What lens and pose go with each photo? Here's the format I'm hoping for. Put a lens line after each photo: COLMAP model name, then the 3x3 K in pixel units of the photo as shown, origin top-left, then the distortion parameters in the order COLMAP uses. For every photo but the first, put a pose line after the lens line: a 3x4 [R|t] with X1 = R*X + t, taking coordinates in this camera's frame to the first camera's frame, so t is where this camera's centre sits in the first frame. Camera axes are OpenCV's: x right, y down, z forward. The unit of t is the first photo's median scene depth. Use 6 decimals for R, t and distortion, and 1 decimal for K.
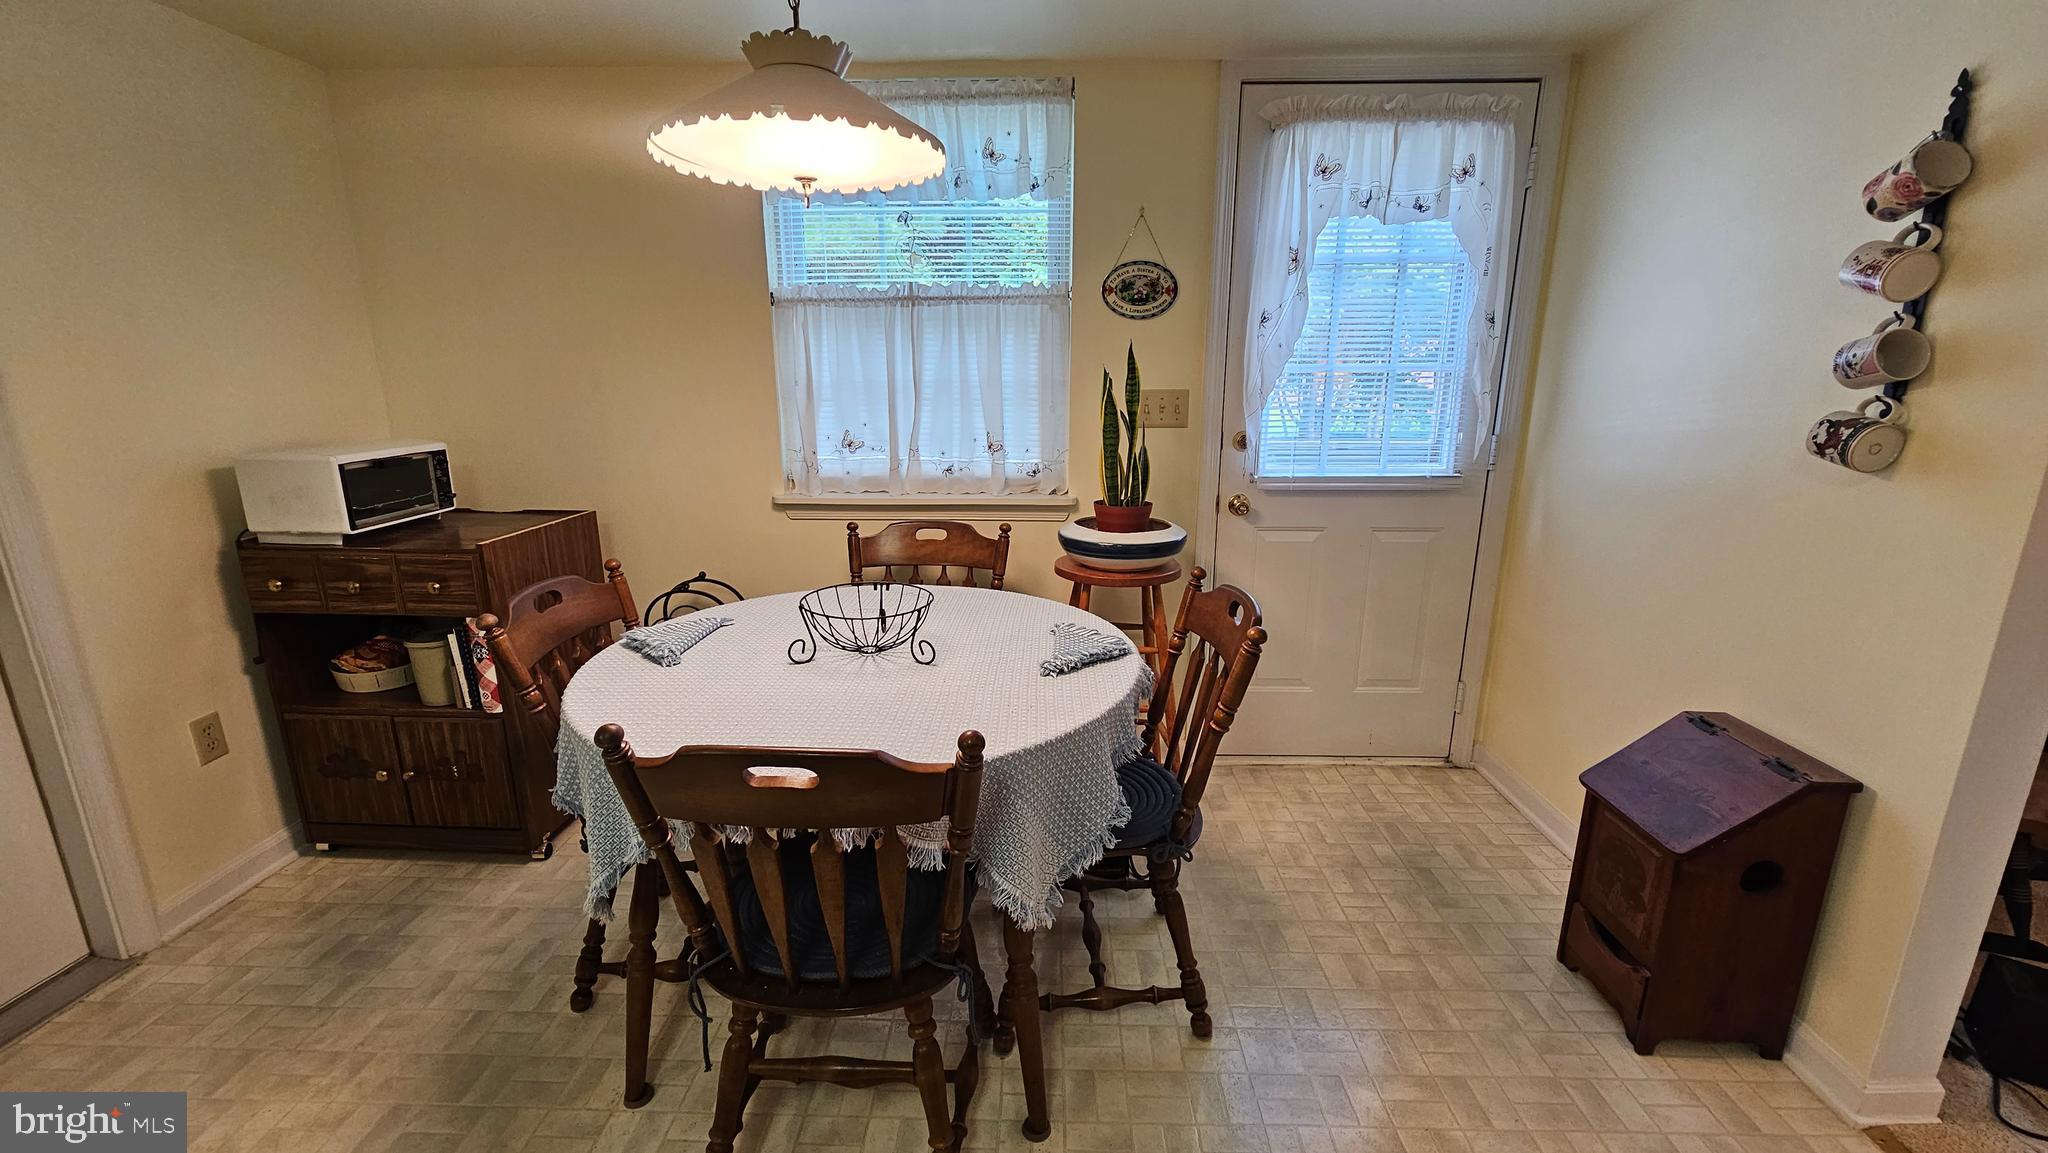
lens RADIAL K [[838.2, 0, 1030.4], [0, 838.2, 582.2], [0, 0, 1]] dist [-0.004203, 0.000676]
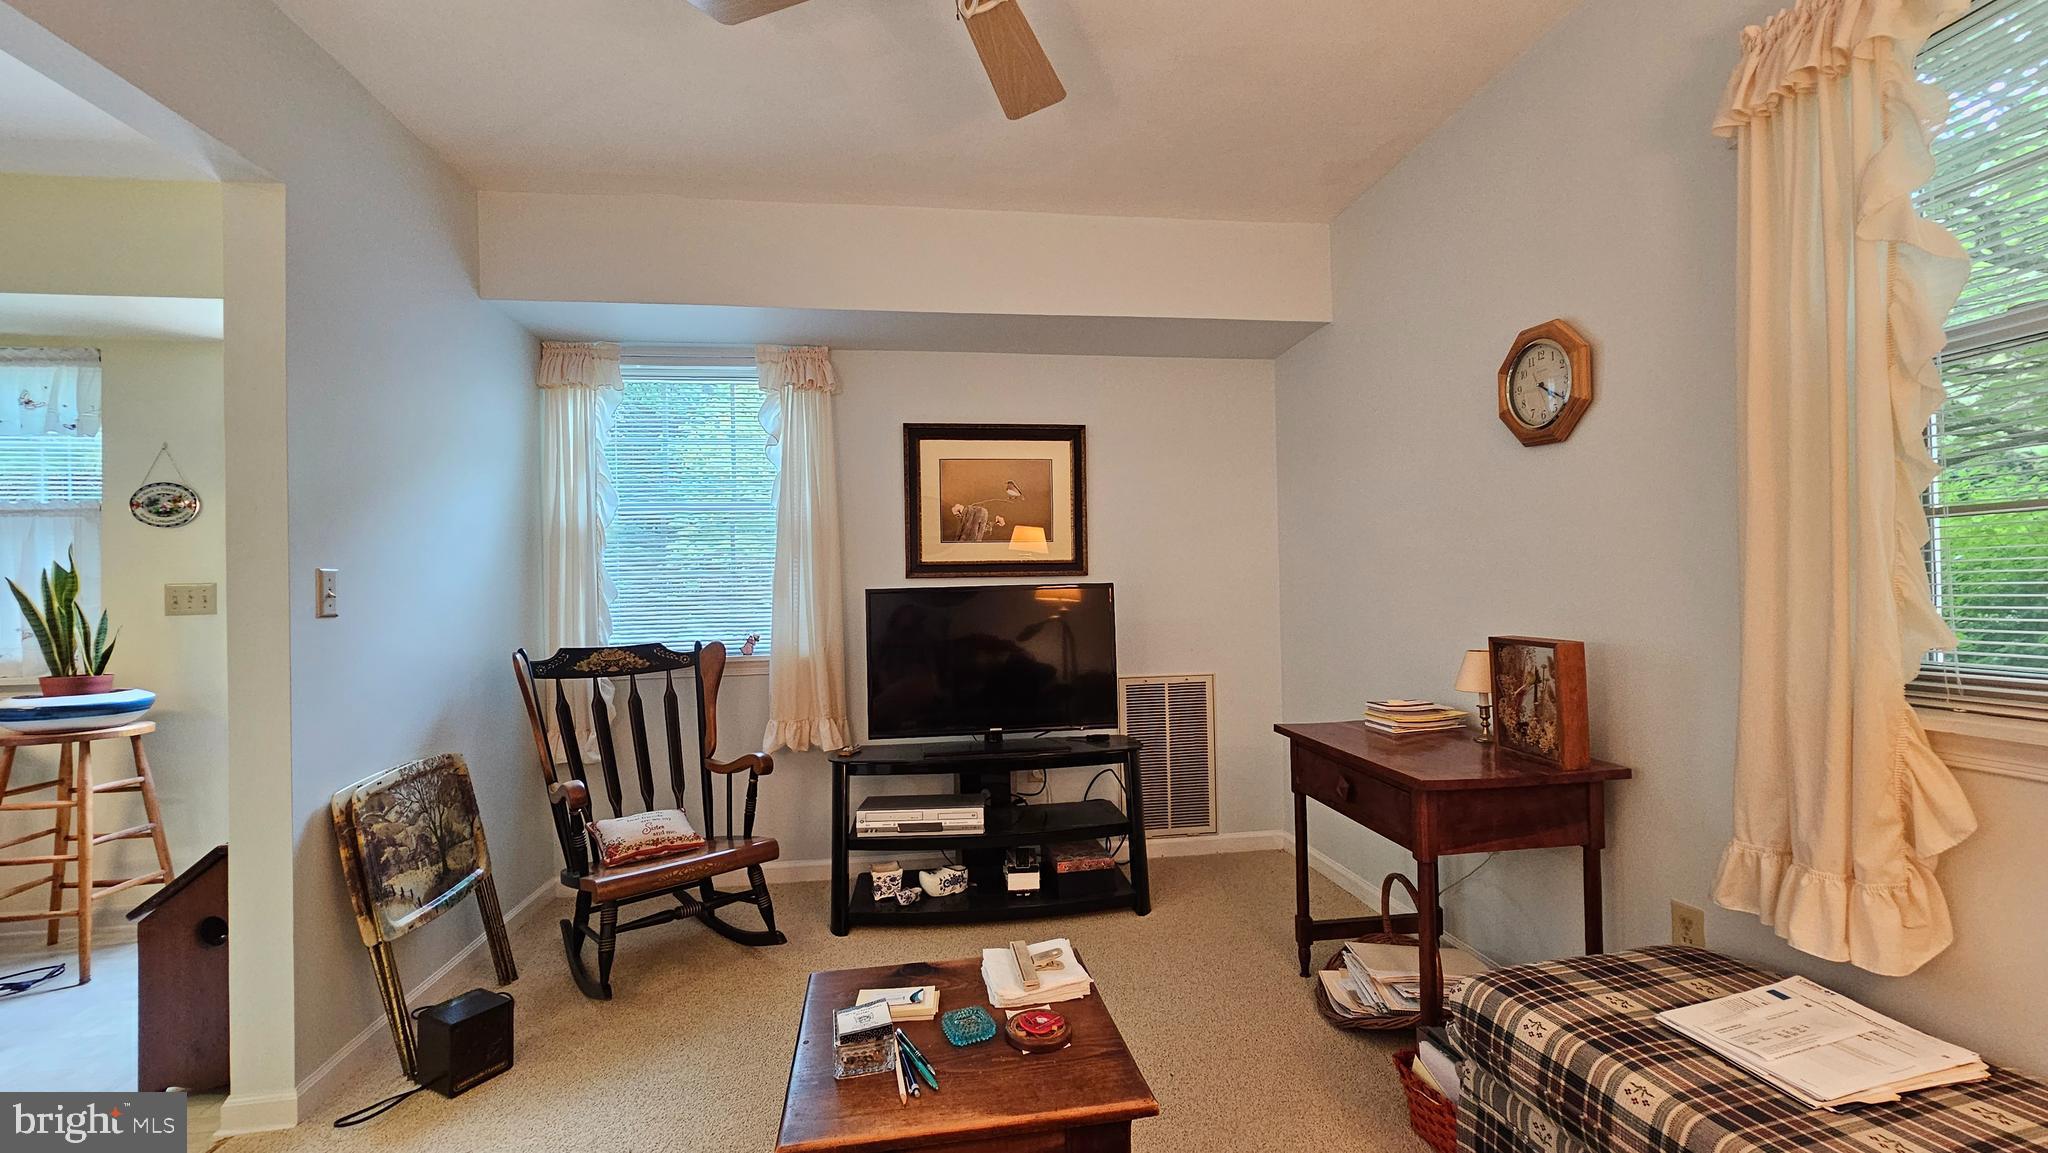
lens RADIAL K [[838.2, 0, 1030.4], [0, 838.2, 582.2], [0, 0, 1]] dist [-0.004203, 0.000676]
pose [[0.985934, -0.016721, 0.166297, 1.179650], [0.059523, 0.964873, -0.255884, 0.149918], [-0.156177, 0.262183, 0.952297, -0.335685]]
